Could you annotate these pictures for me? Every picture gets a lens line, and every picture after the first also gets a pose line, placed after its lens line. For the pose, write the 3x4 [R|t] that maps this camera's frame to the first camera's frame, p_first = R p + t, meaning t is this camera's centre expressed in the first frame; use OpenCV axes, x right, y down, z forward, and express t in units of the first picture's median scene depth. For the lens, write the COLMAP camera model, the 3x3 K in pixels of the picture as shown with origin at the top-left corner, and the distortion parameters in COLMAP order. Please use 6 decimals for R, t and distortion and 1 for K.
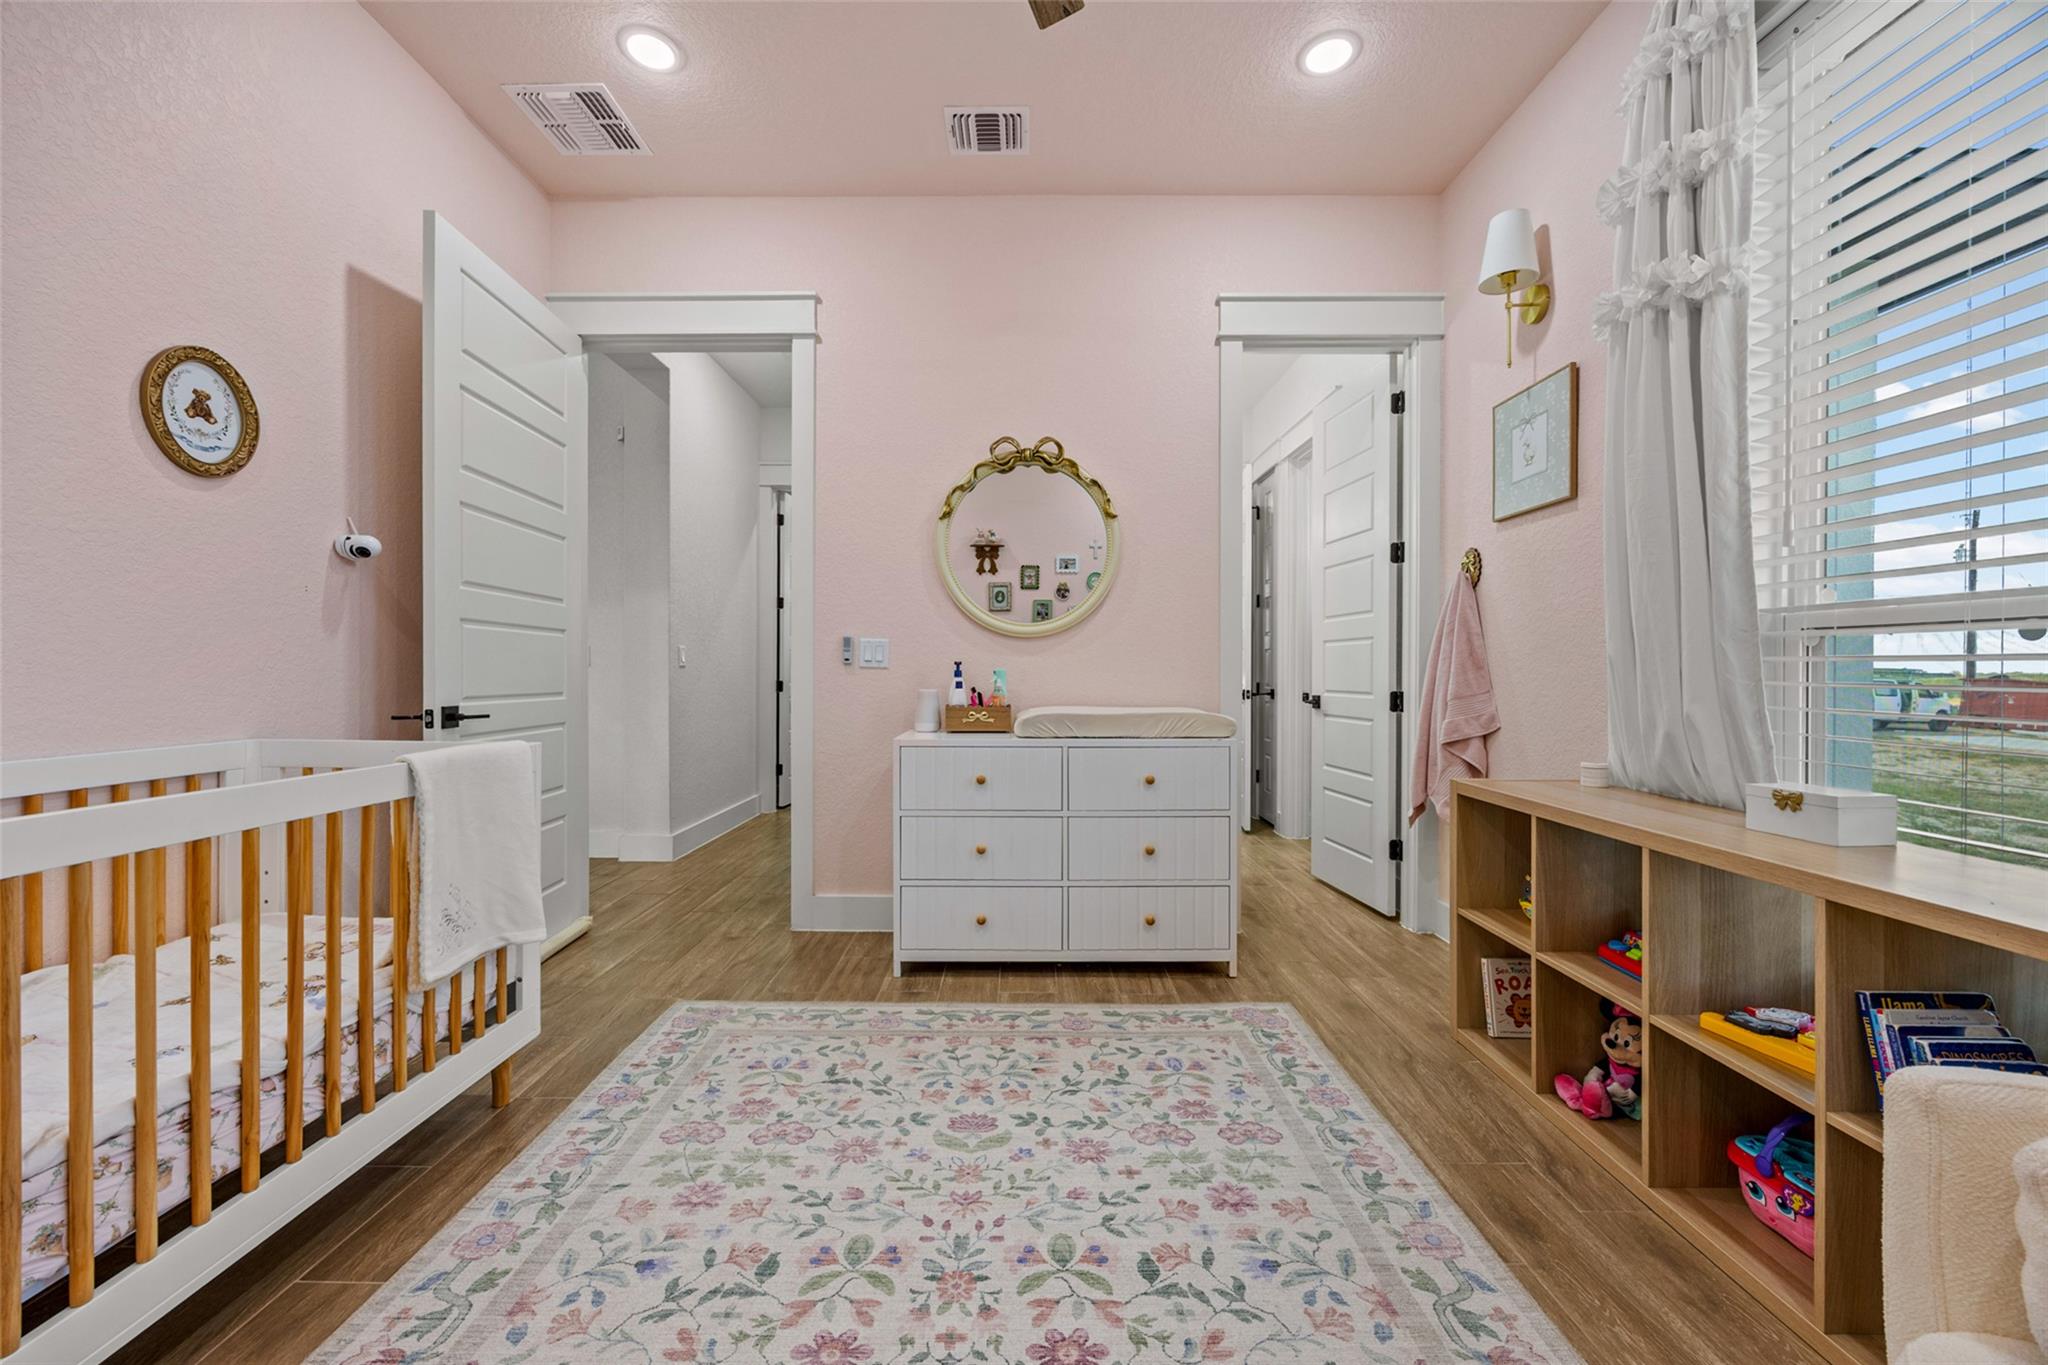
lens RADIAL K [[825.0, 0, 1040.5], [0, 825.0, 672.7], [0, 0, 1]] dist [-0.000575, -0.000091]
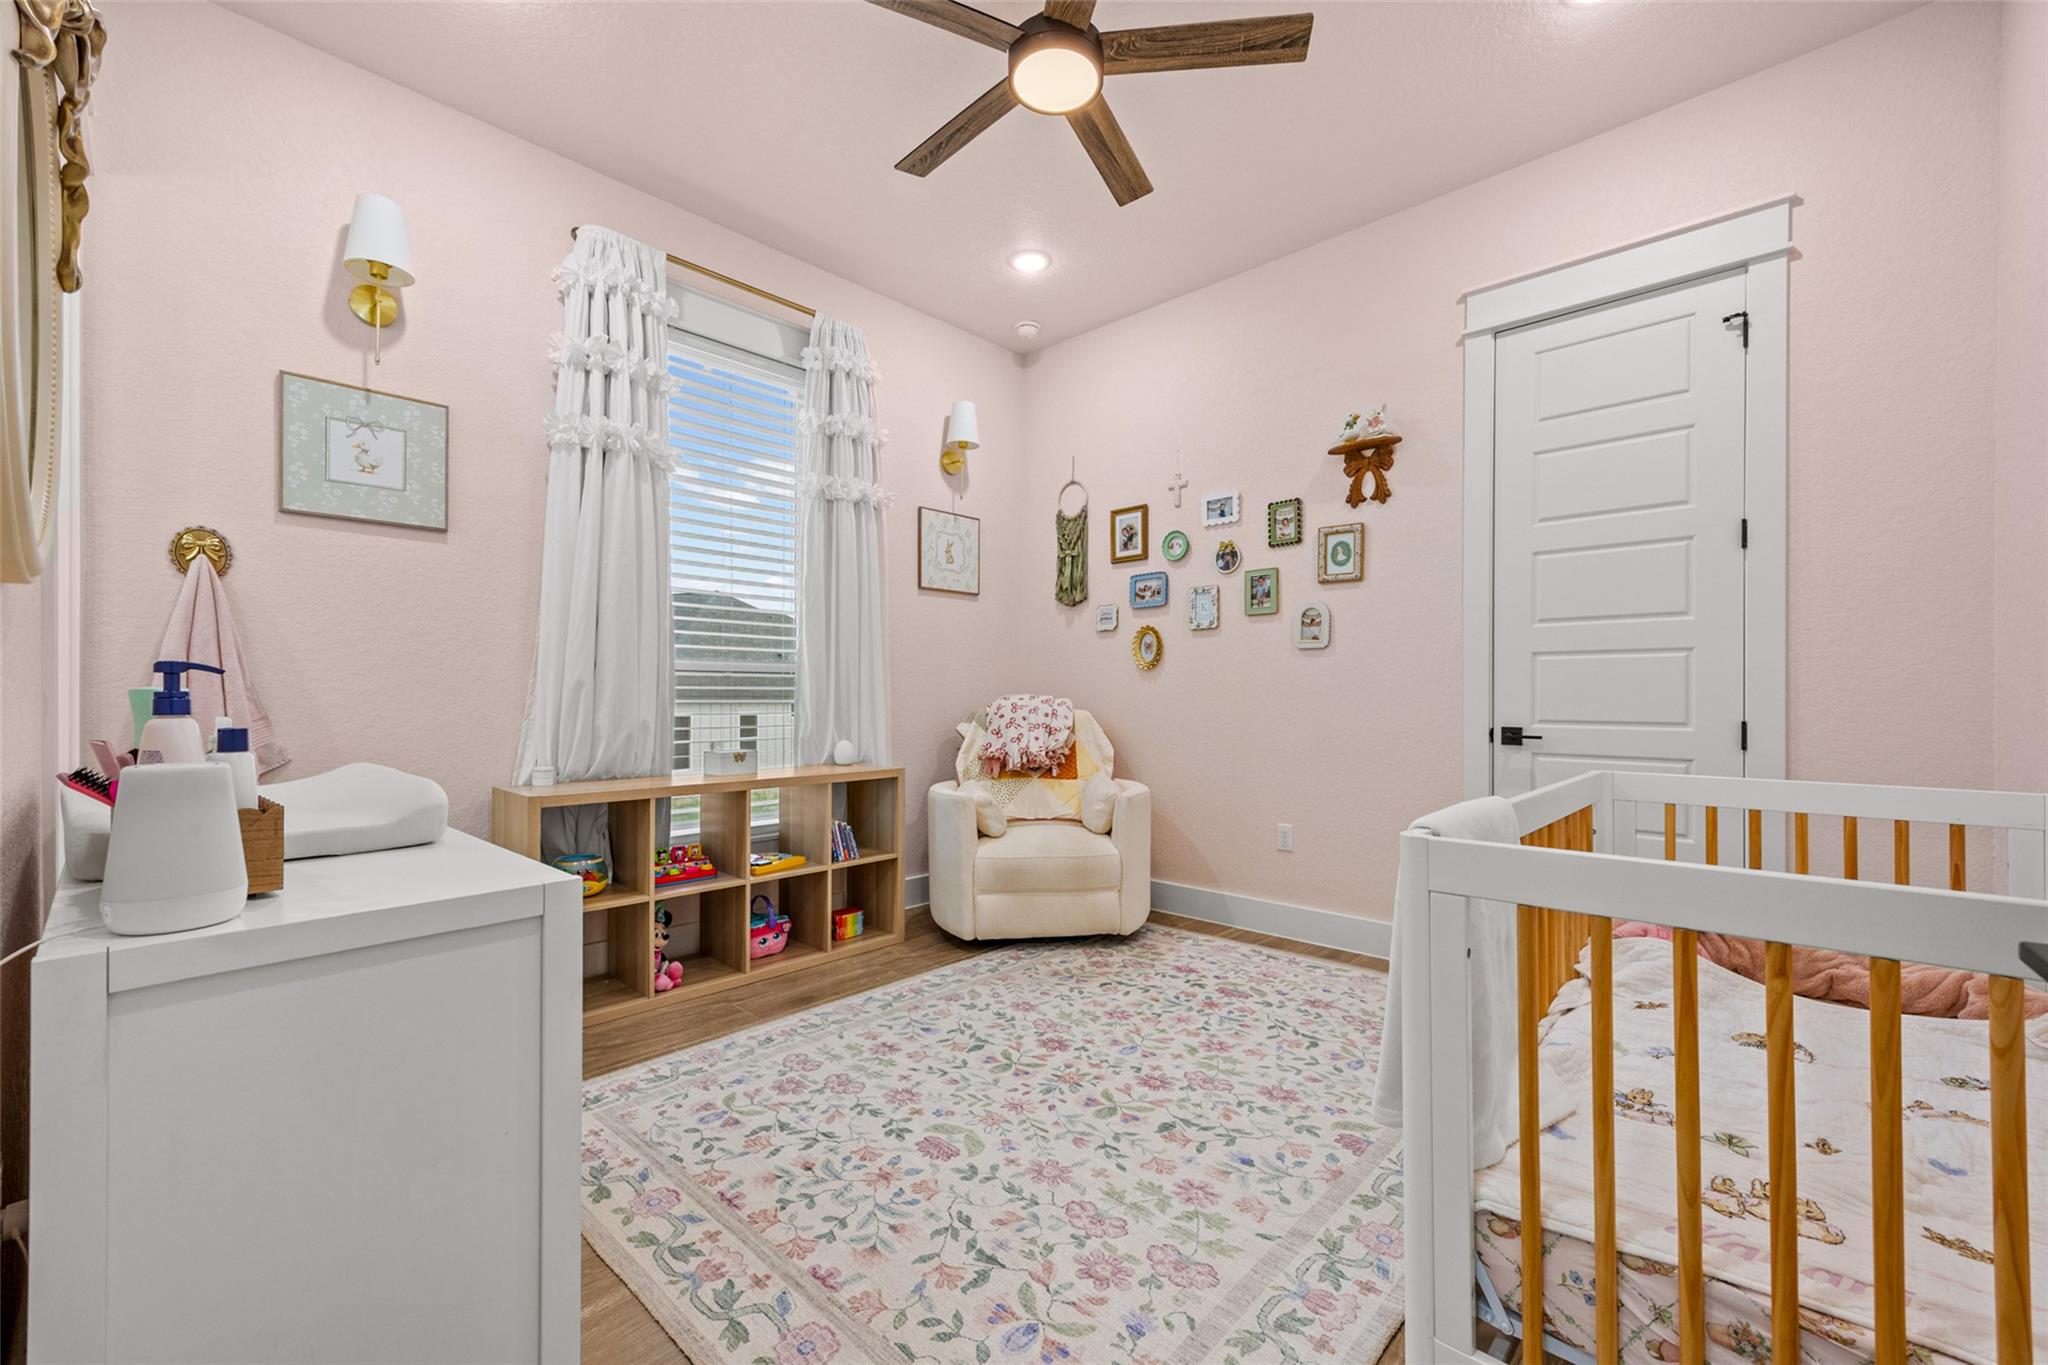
lens RADIAL K [[825.0, 0, 1036.7], [0, 825.0, 689.4], [0, 0, 1]] dist [-0.000575, -0.000091]
pose [[-0.737074, 0.002752, 0.675806, -0.965860], [-0.000293, 0.999990, -0.004392, -0.003500], [-0.675812, -0.003435, -0.737066, 1.892960]]
